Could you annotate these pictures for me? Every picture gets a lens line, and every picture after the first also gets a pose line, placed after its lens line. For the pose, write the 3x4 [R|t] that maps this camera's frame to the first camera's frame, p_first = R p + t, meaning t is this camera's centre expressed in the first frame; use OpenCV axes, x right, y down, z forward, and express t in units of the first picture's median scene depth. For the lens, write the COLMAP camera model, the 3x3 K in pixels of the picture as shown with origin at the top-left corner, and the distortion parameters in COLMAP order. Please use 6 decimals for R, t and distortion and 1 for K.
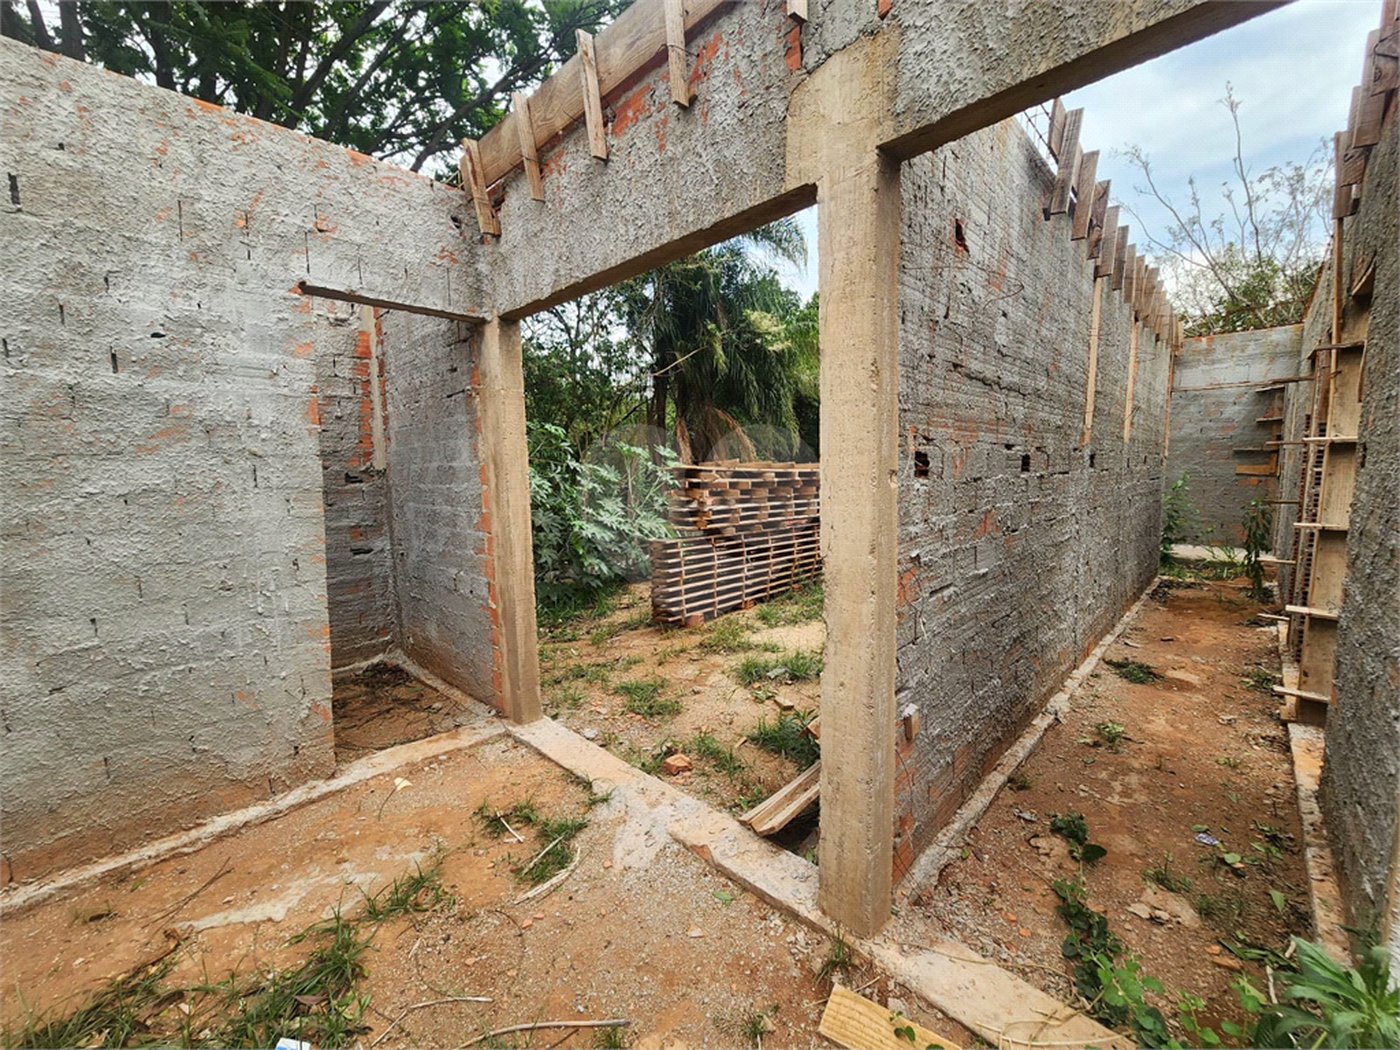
lens RADIAL K [[577.3, 0, 698.5], [0, 577.3, 538.1], [0, 0, 1]] dist [-0.002178, 0.000685]
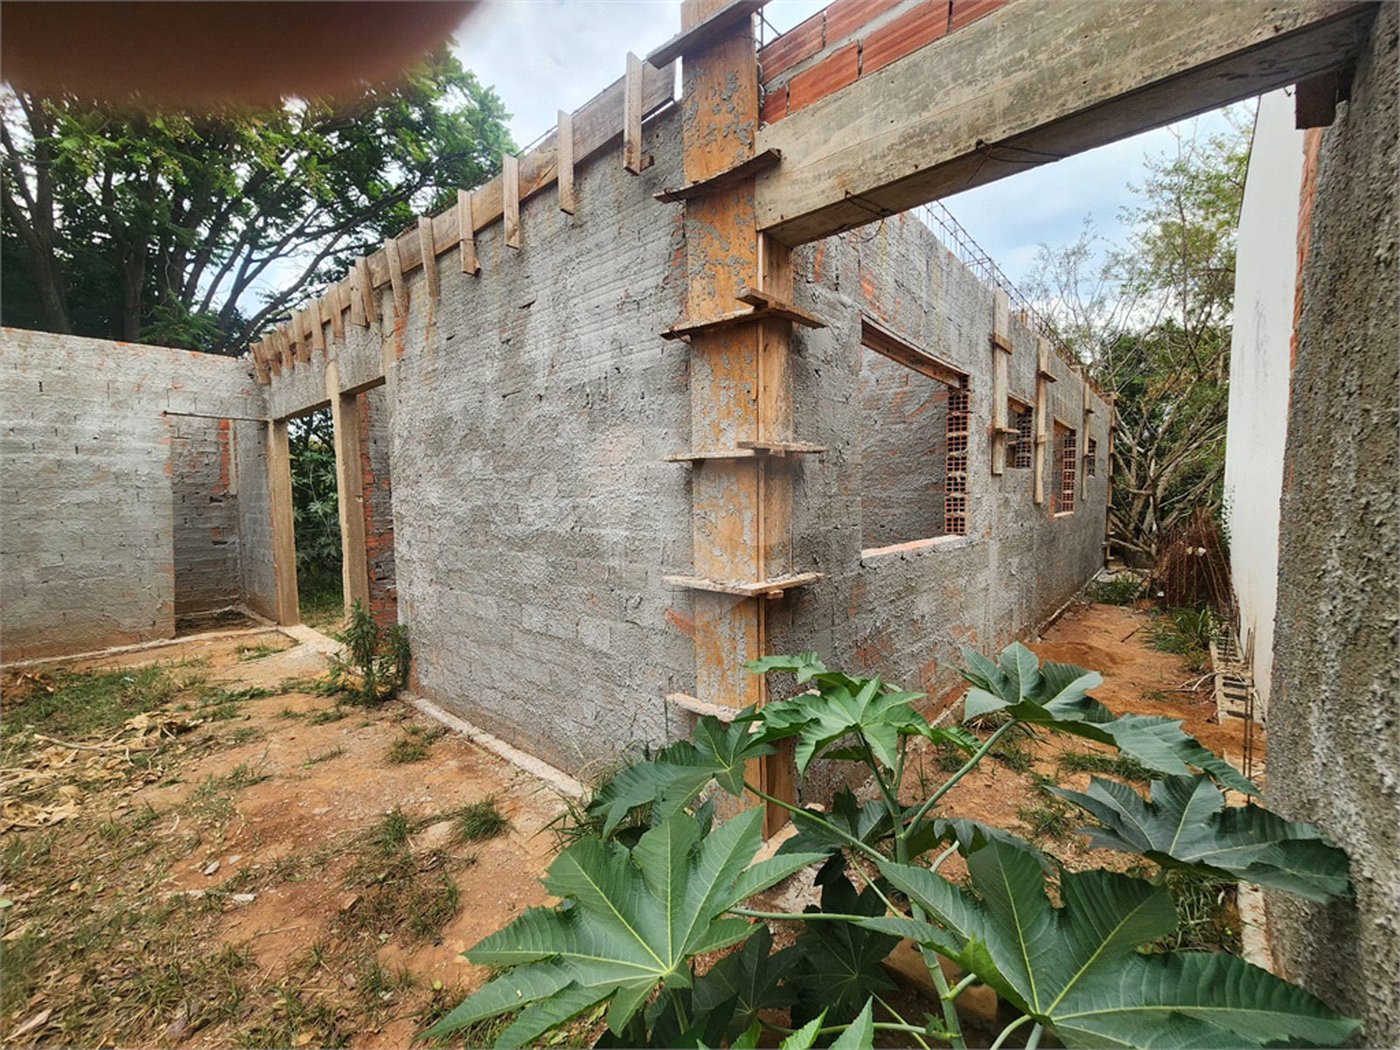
lens RADIAL K [[577.3, 0, 698.5], [0, 577.3, 538.1], [0, 0, 1]] dist [-0.002178, 0.000685]
pose [[0.998354, 0.003536, 0.057236, 1.232045], [-0.000715, 0.998787, -0.049242, 0.156764], [-0.057341, 0.049120, 0.997146, -1.306058]]
